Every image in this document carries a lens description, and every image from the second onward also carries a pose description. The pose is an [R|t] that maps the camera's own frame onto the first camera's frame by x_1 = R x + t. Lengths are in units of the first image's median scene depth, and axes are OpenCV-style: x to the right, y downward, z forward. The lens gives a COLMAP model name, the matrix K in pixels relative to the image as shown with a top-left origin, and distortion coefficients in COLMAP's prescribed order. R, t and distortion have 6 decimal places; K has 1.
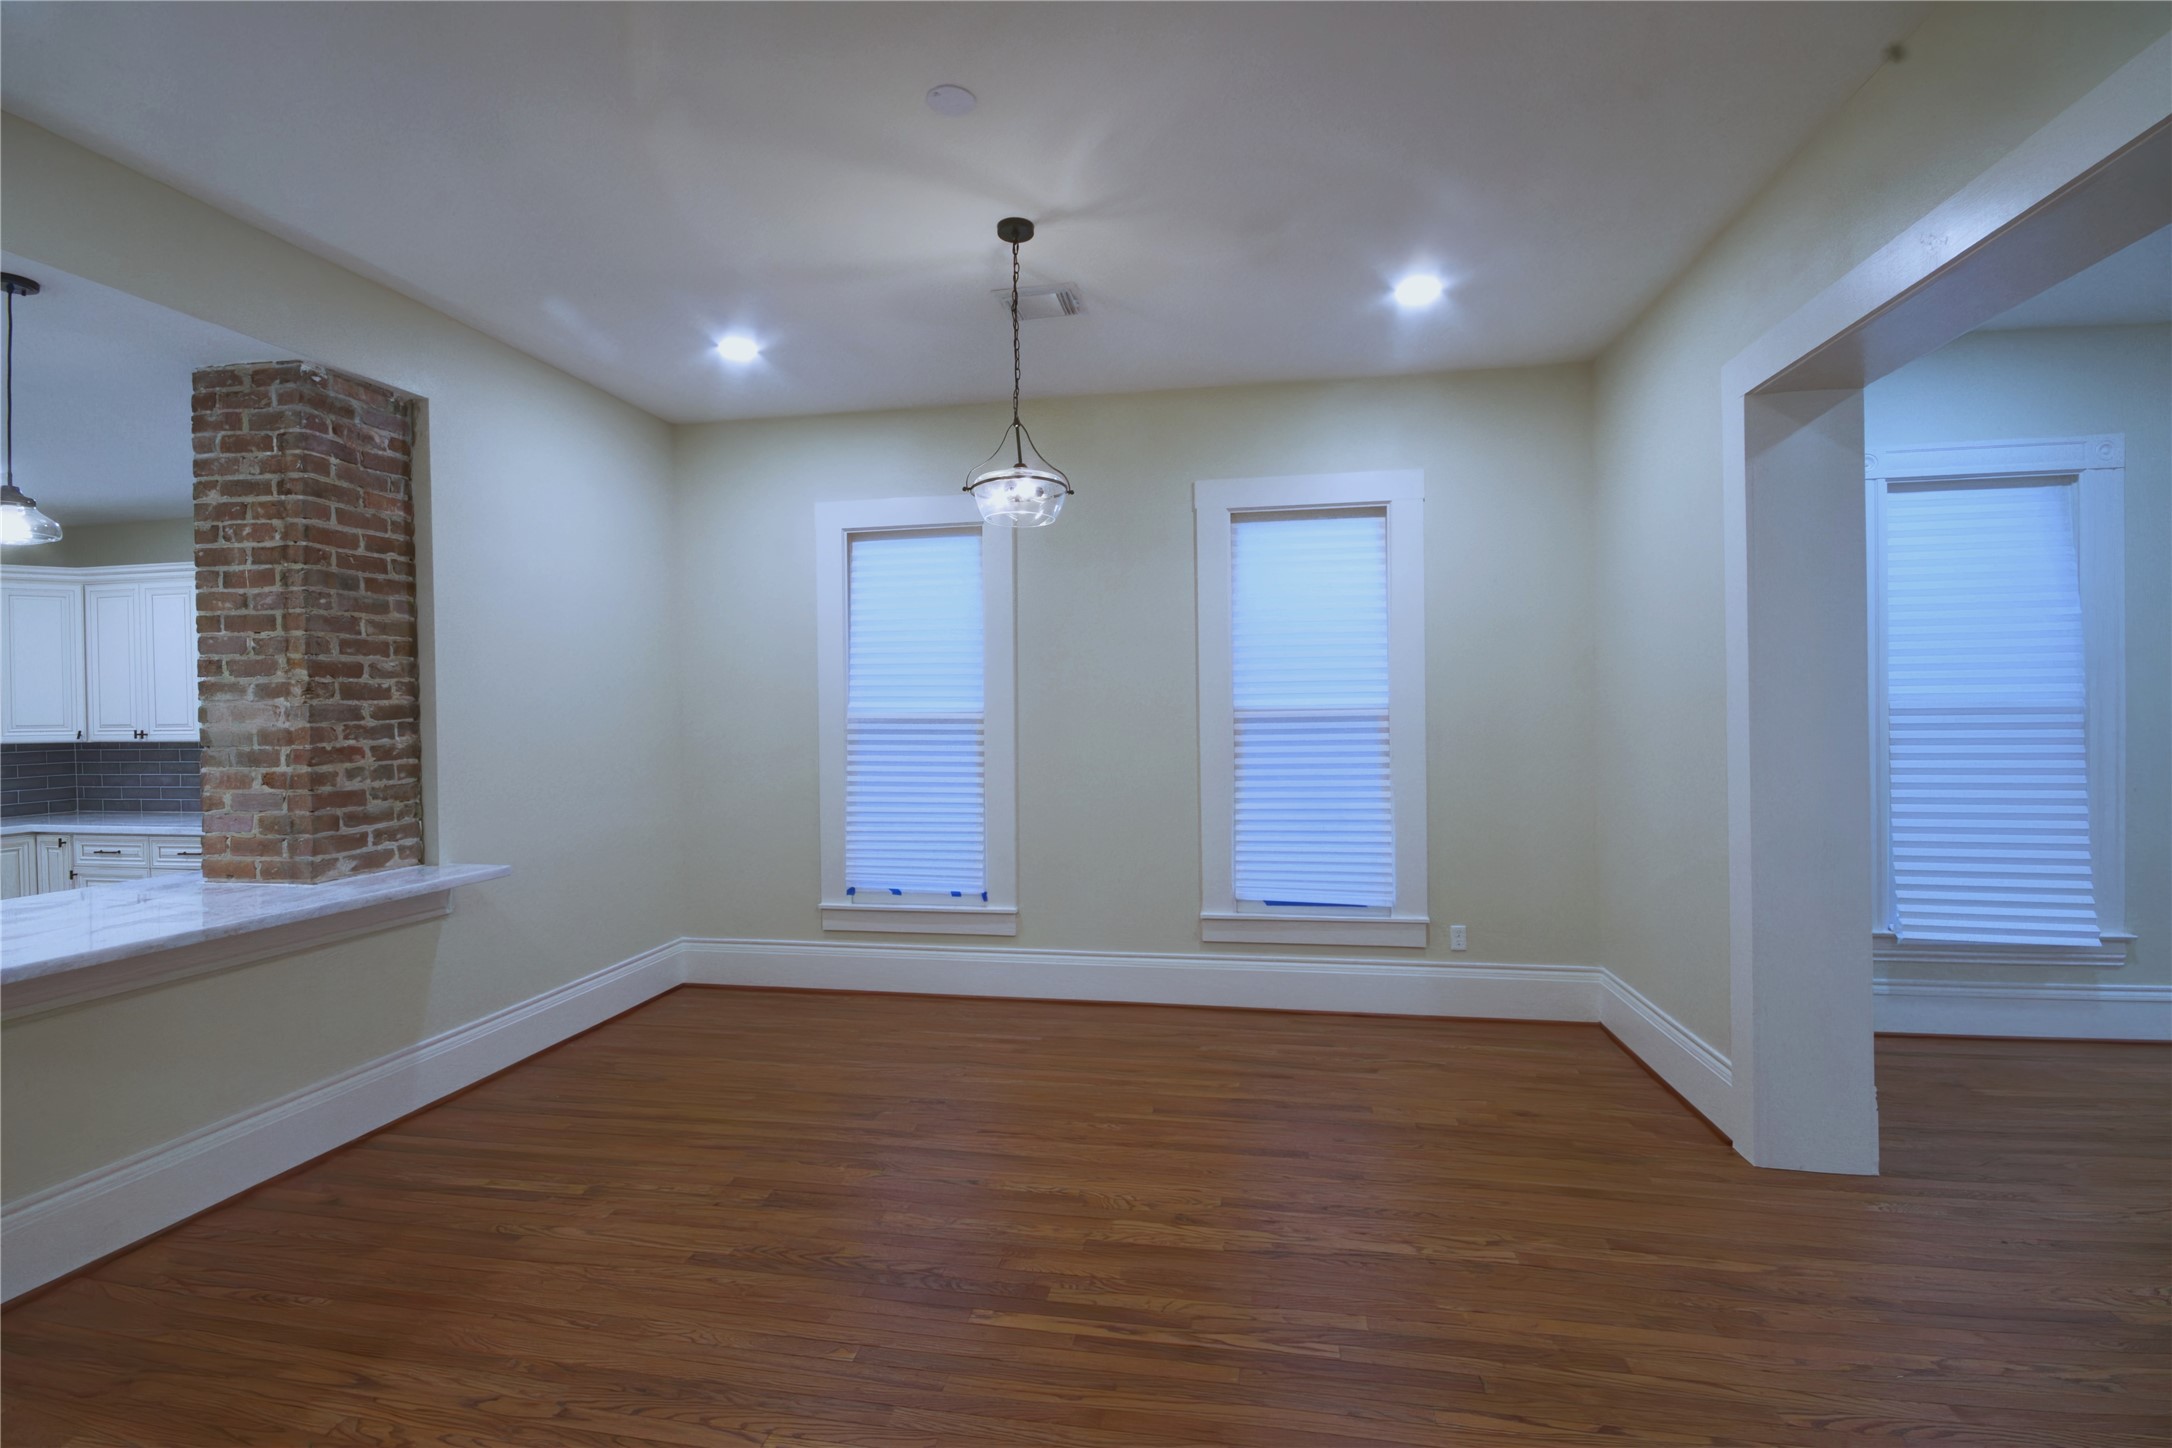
lens RADIAL K [[948.3, 0, 1069.6], [0, 948.3, 723.9], [0, 0, 1]] dist [-0.007830, -0.001771]
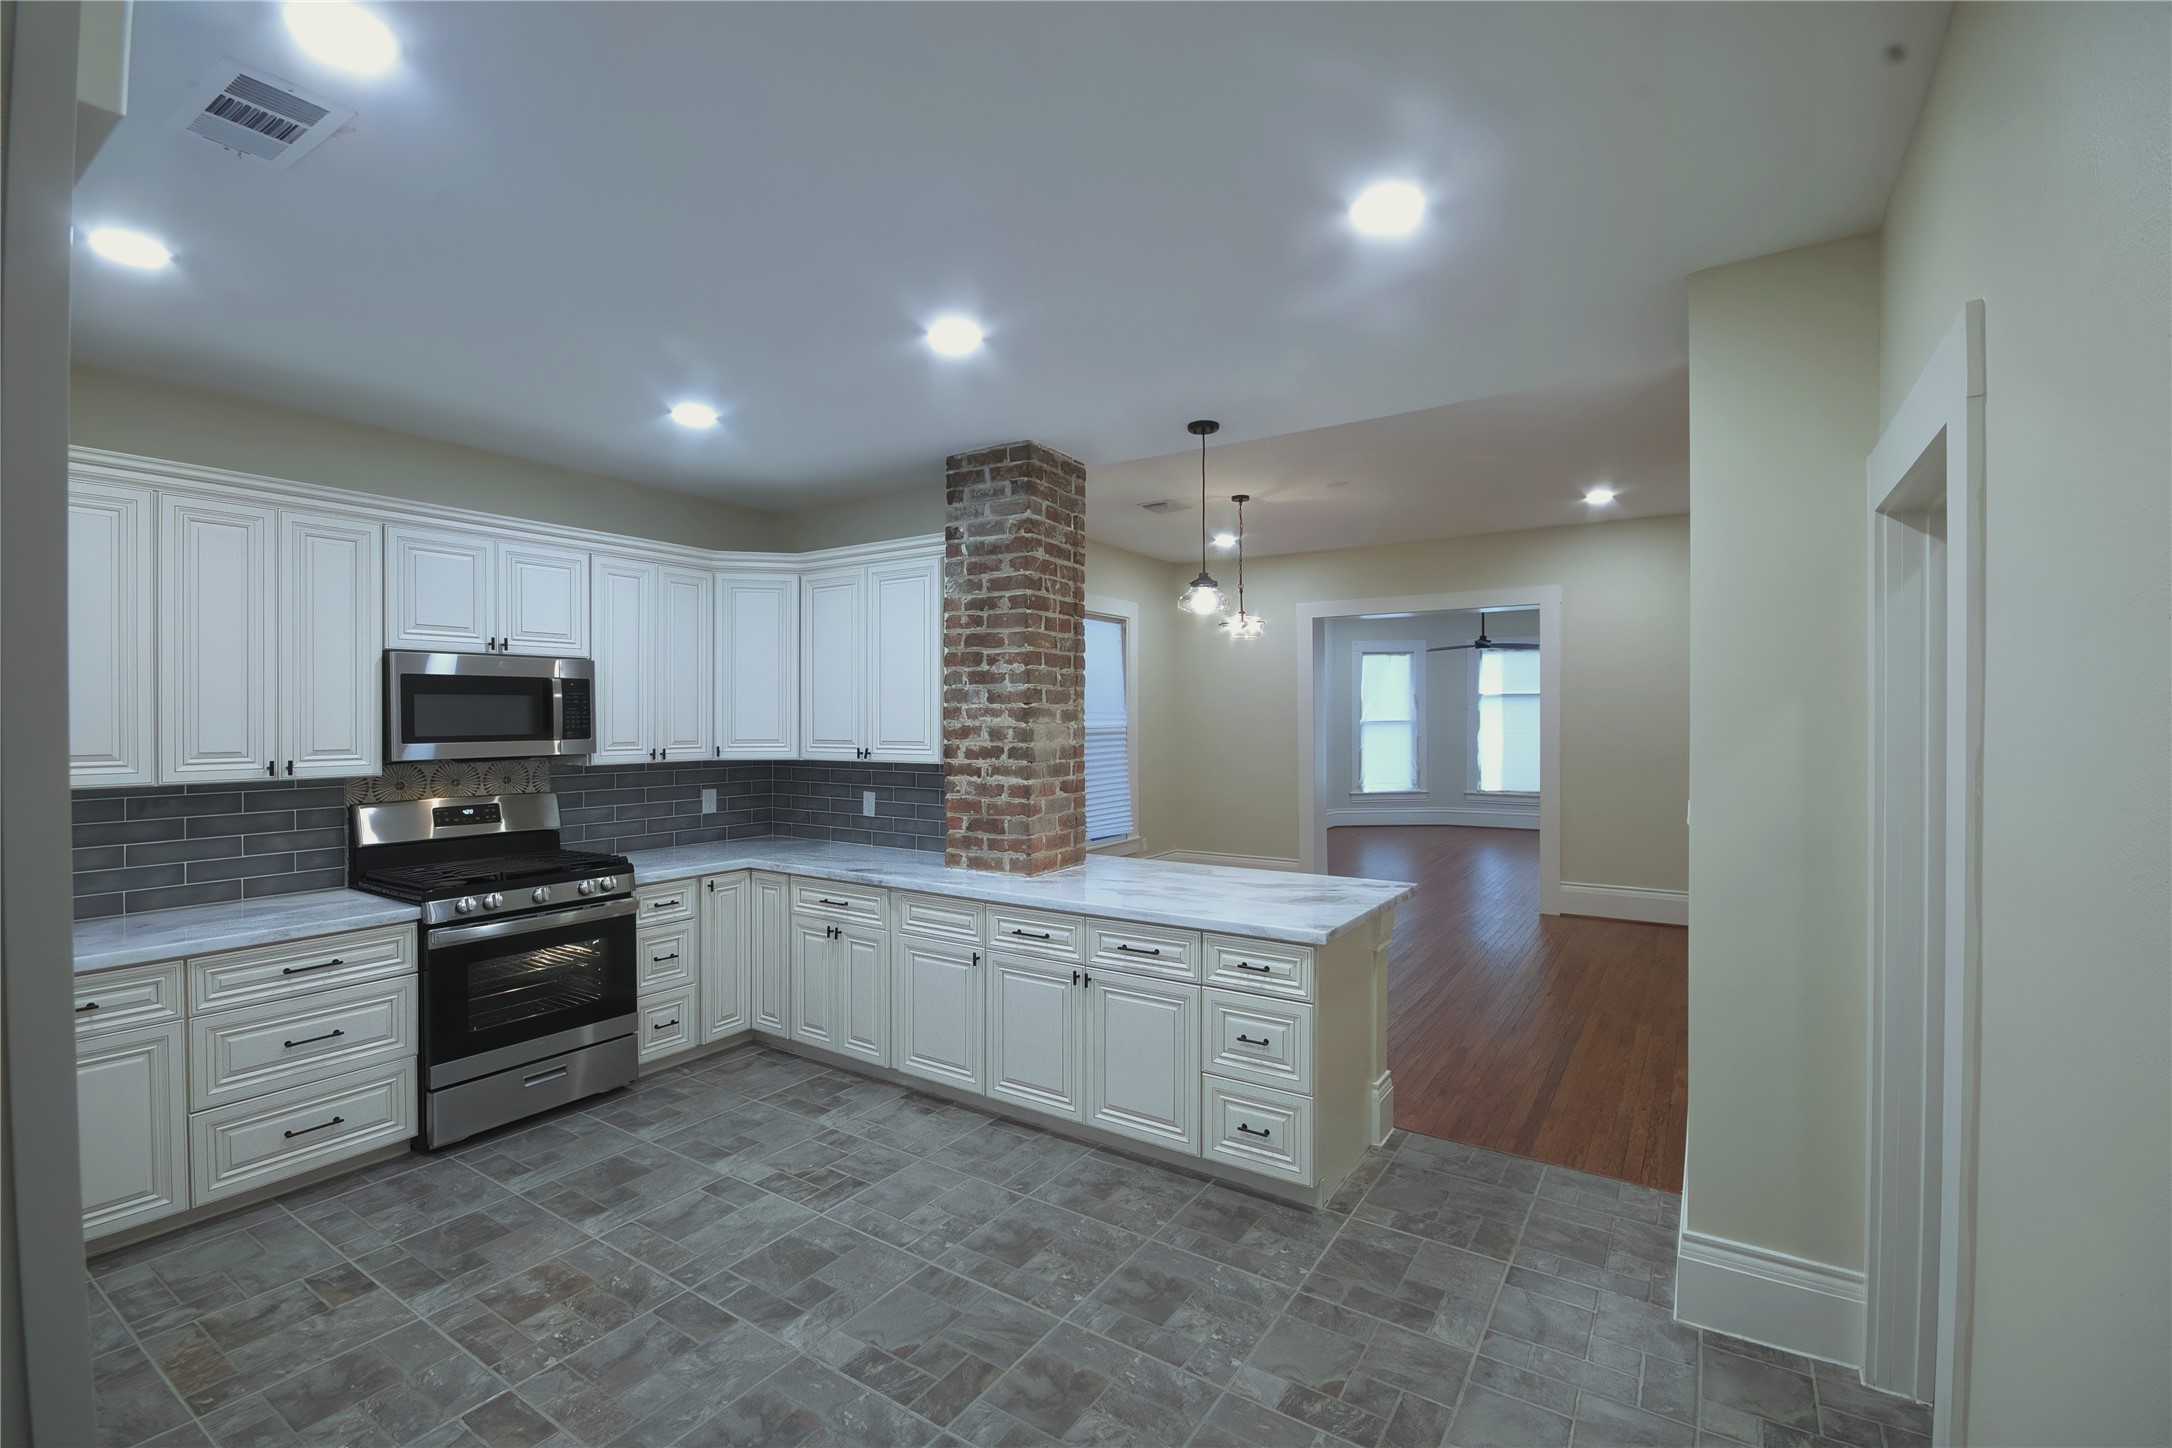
lens RADIAL K [[948.3, 0, 1074.3], [0, 948.3, 722.0], [0, 0, 1]] dist [-0.007830, -0.001771]
pose [[0.397365, 0.014543, 0.917545, -1.932360], [0.002983, 0.999849, -0.017140, -0.004707], [-0.917656, 0.009548, 0.397262, 0.466288]]
